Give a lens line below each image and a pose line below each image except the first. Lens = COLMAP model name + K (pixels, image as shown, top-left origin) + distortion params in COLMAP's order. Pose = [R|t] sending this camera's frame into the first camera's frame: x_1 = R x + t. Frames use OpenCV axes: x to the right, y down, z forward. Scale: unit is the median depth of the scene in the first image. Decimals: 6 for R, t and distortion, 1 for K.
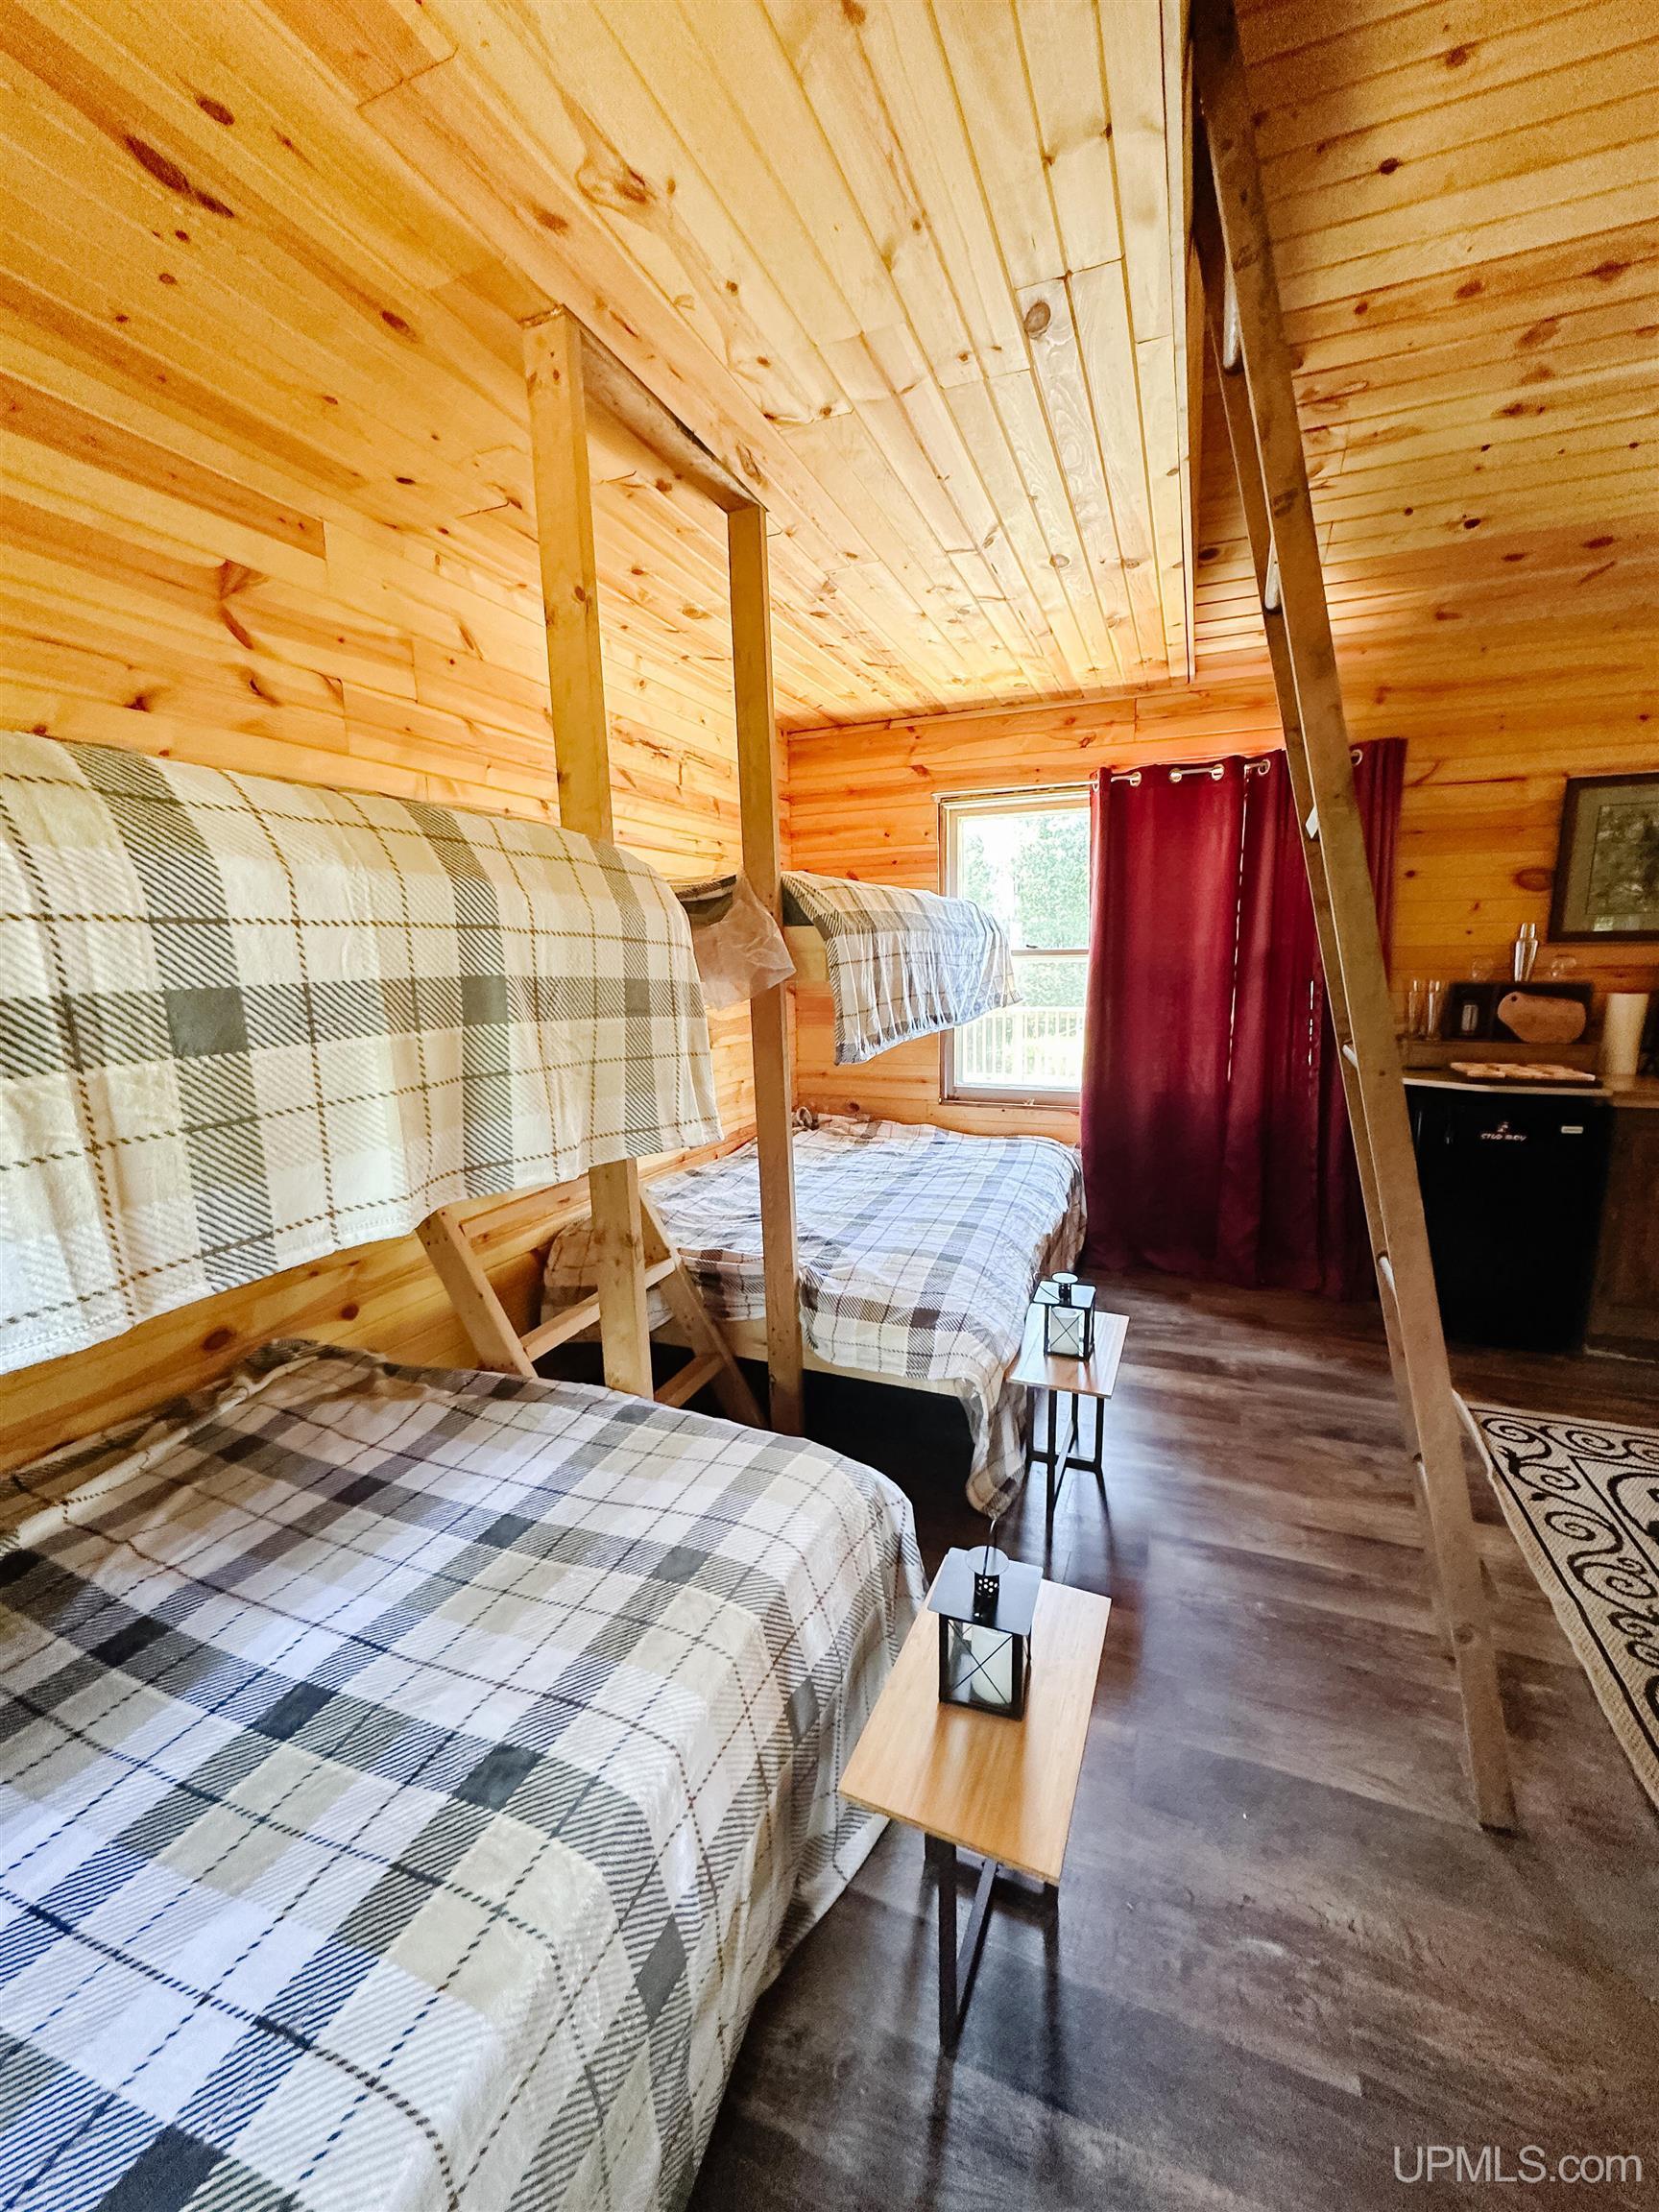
lens RADIAL K [[879.8, 0, 829.5], [0, 879.8, 1106.0], [0, 0, 1]] dist [-0.001456, -0.000379]
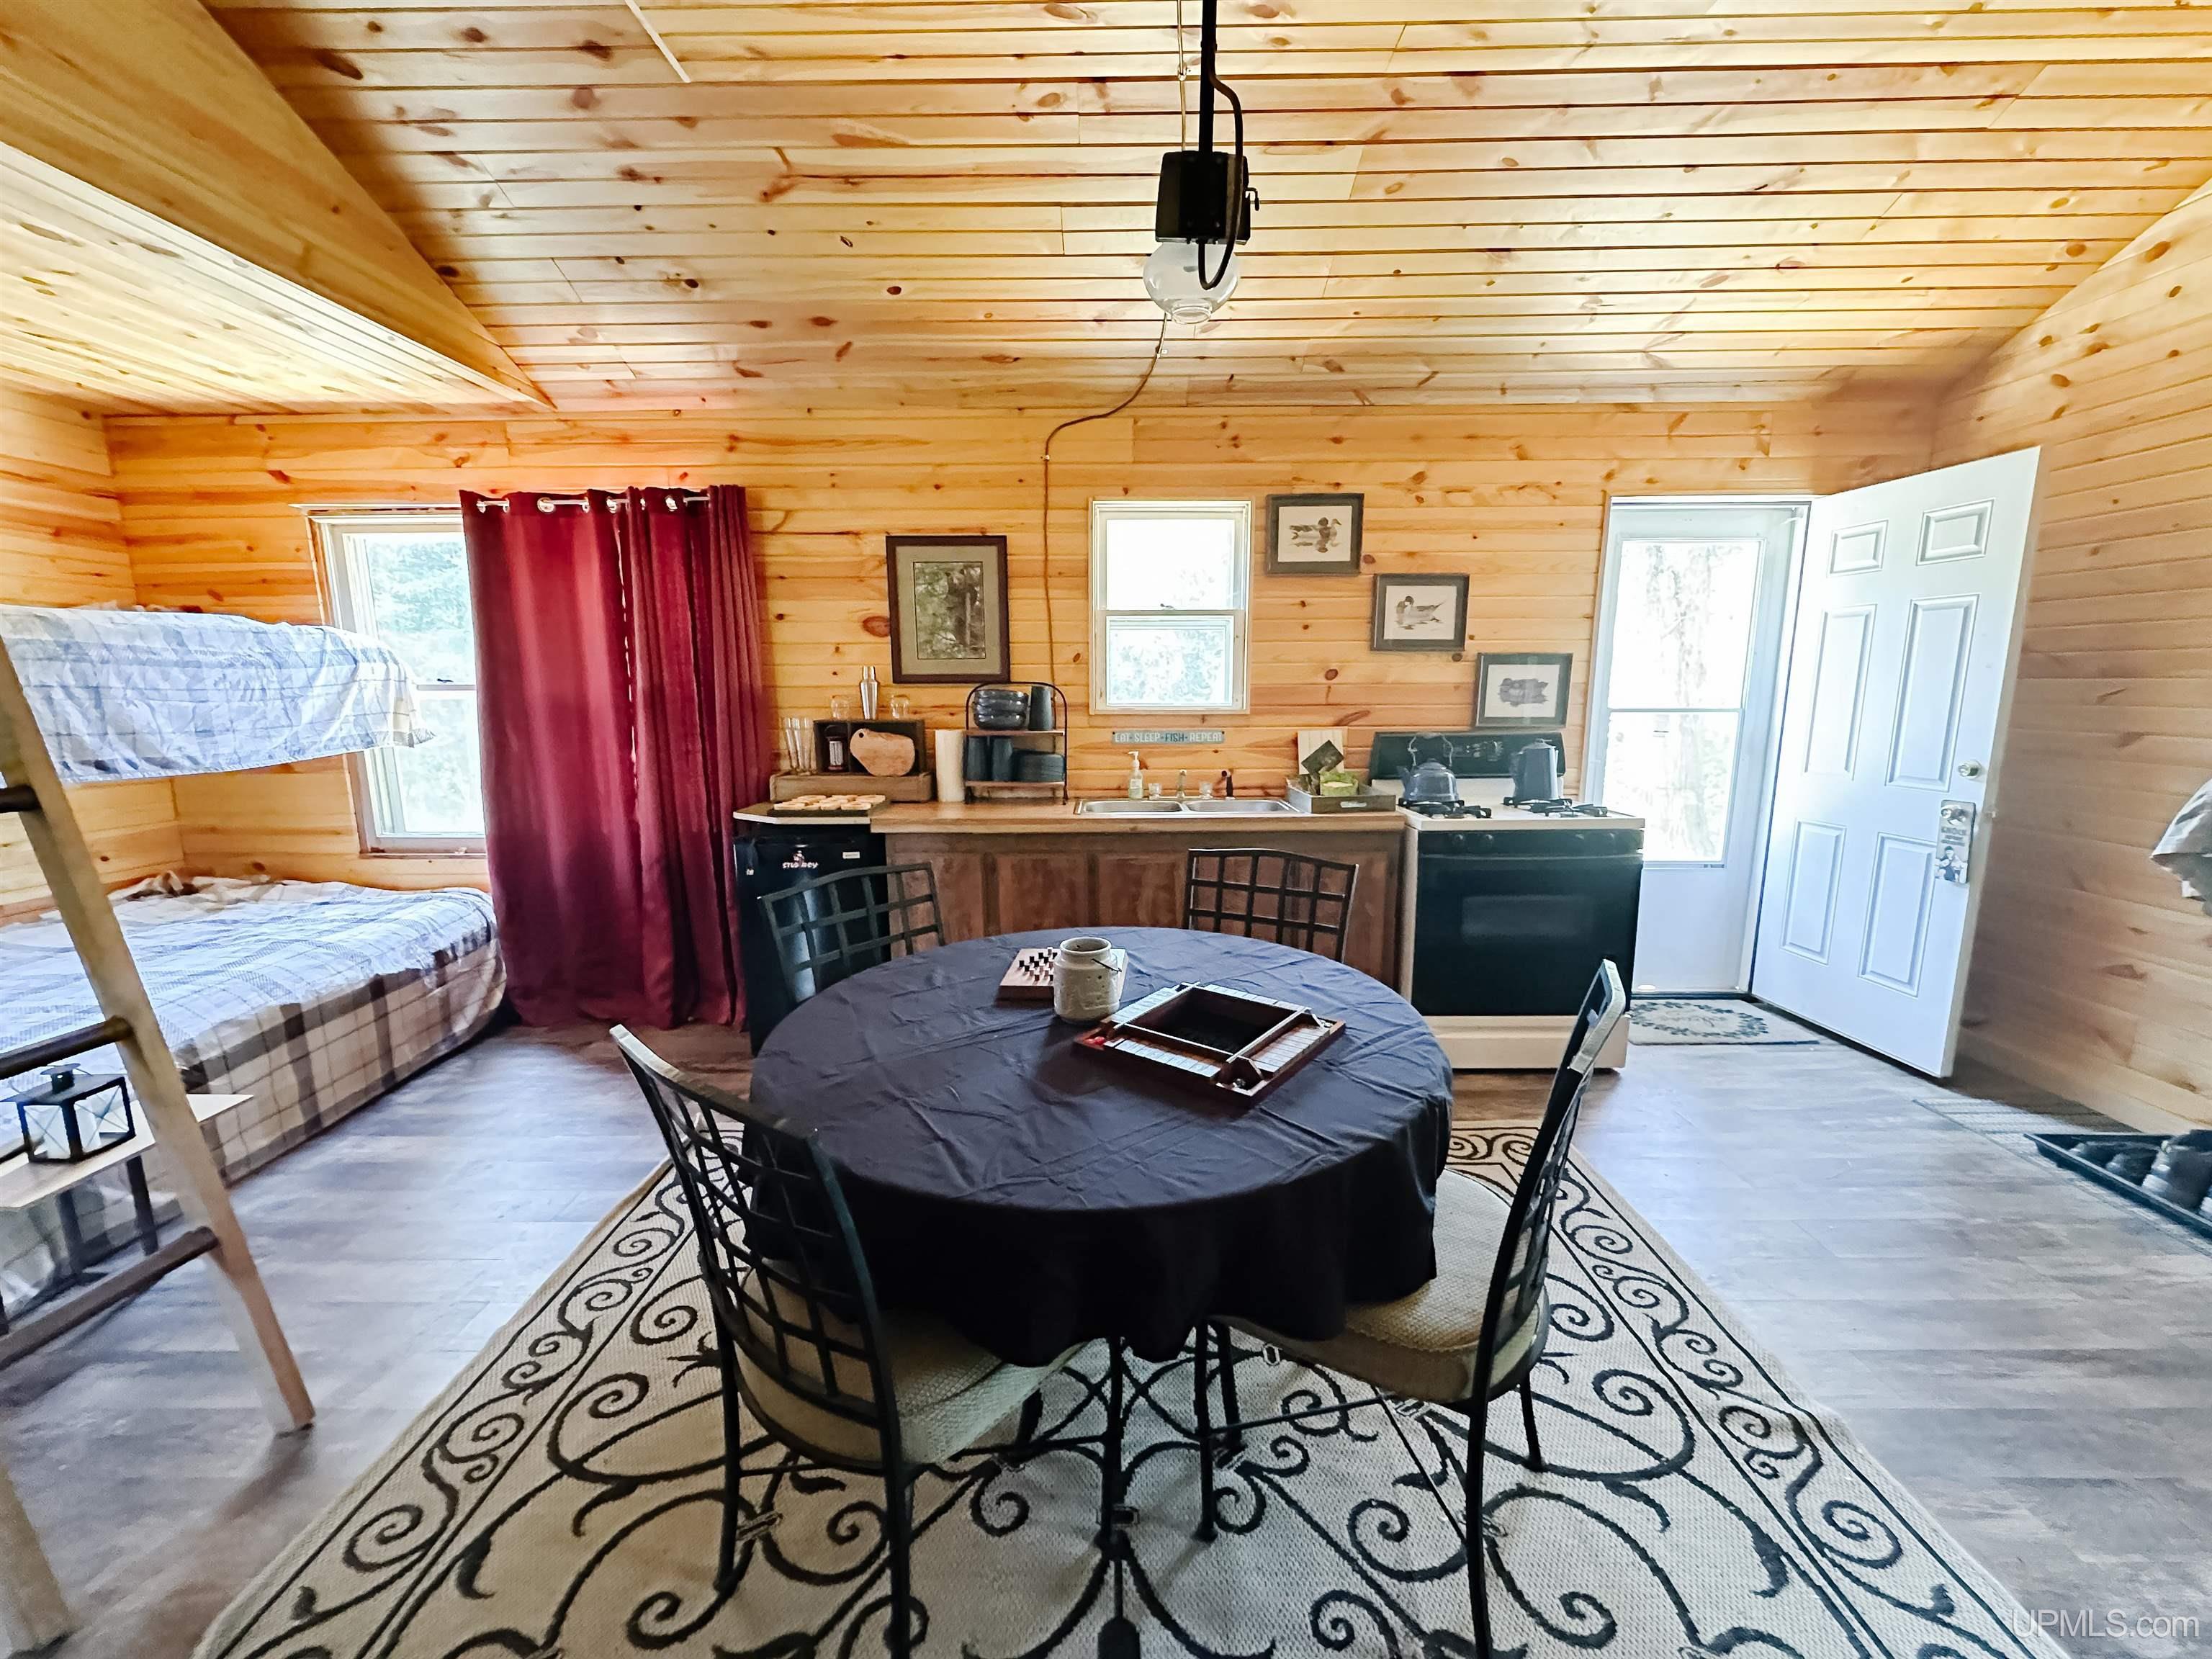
lens RADIAL K [[879.8, 0, 1106.0], [0, 879.8, 829.5], [0, 0, 1]] dist [-0.001456, -0.000379]
pose [[0.929575, -0.045670, 0.365792, 0.592562], [0.050571, 0.998713, -0.003823, 0.012291], [-0.365147, 0.022052, 0.930689, -0.108341]]
